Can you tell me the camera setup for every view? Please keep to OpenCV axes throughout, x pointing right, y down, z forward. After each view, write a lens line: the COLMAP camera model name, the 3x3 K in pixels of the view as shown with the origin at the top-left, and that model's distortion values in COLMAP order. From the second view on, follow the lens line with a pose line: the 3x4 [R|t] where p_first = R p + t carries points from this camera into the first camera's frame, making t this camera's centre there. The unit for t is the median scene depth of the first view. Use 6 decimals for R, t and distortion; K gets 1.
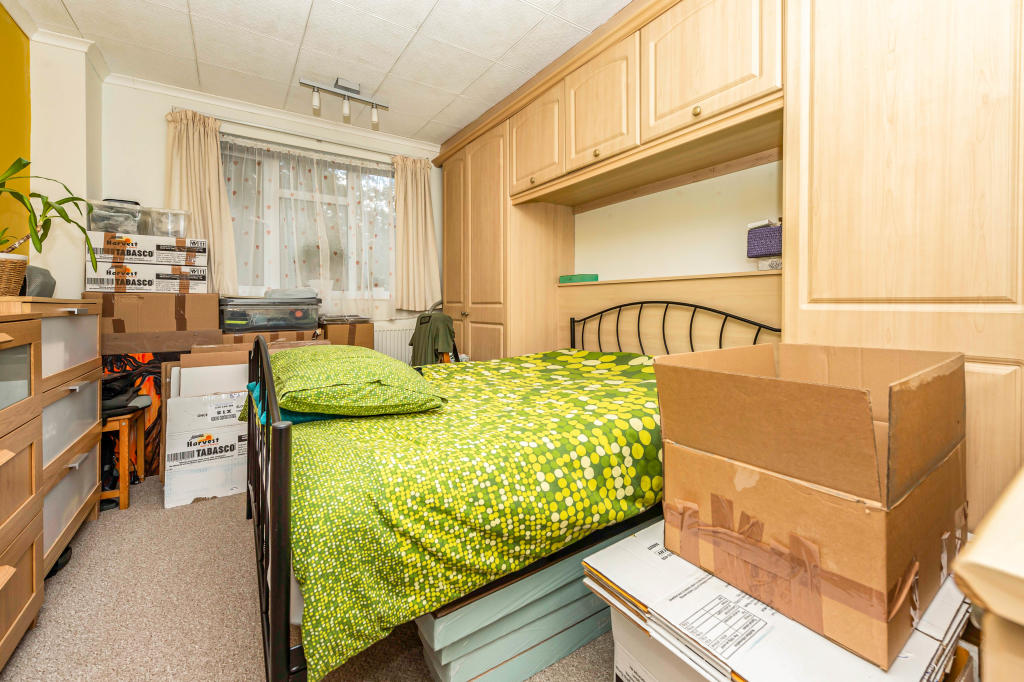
lens RADIAL K [[413.0, 0, 508.5], [0, 413.0, 305.4], [0, 0, 1]] dist [0.006142, -0.002295]
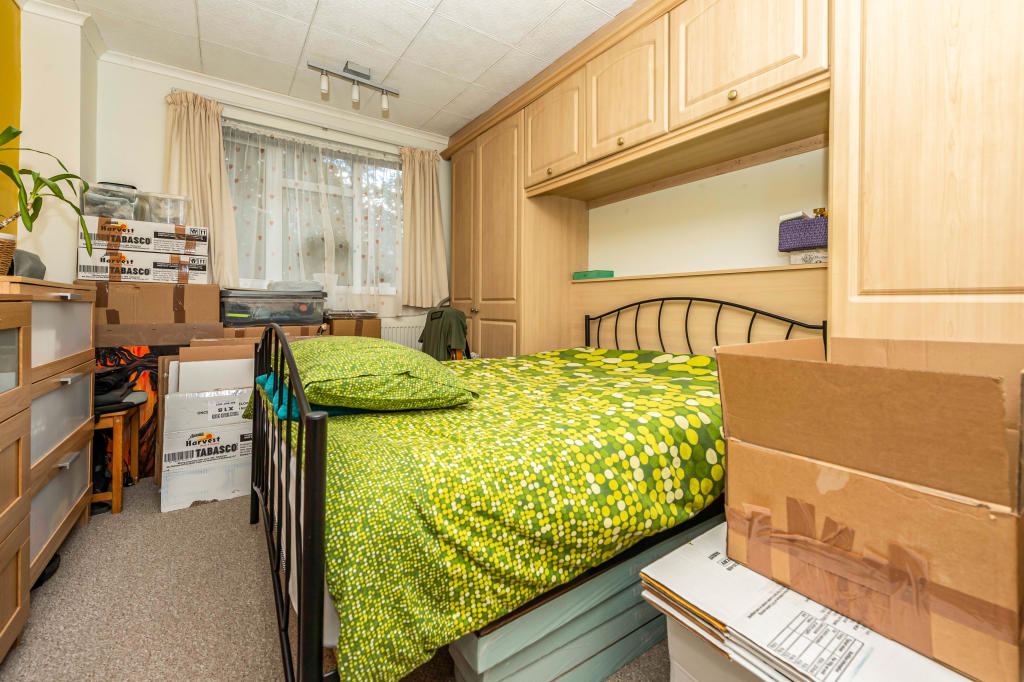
lens RADIAL K [[413.0, 0, 506.5], [0, 413.0, 307.2], [0, 0, 1]] dist [0.006142, -0.002295]
pose [[0.999853, 0.009328, 0.014391, -0.083650], [-0.009239, 0.999938, -0.006254, 0.032925], [-0.014449, 0.006120, 0.999877, 0.065274]]
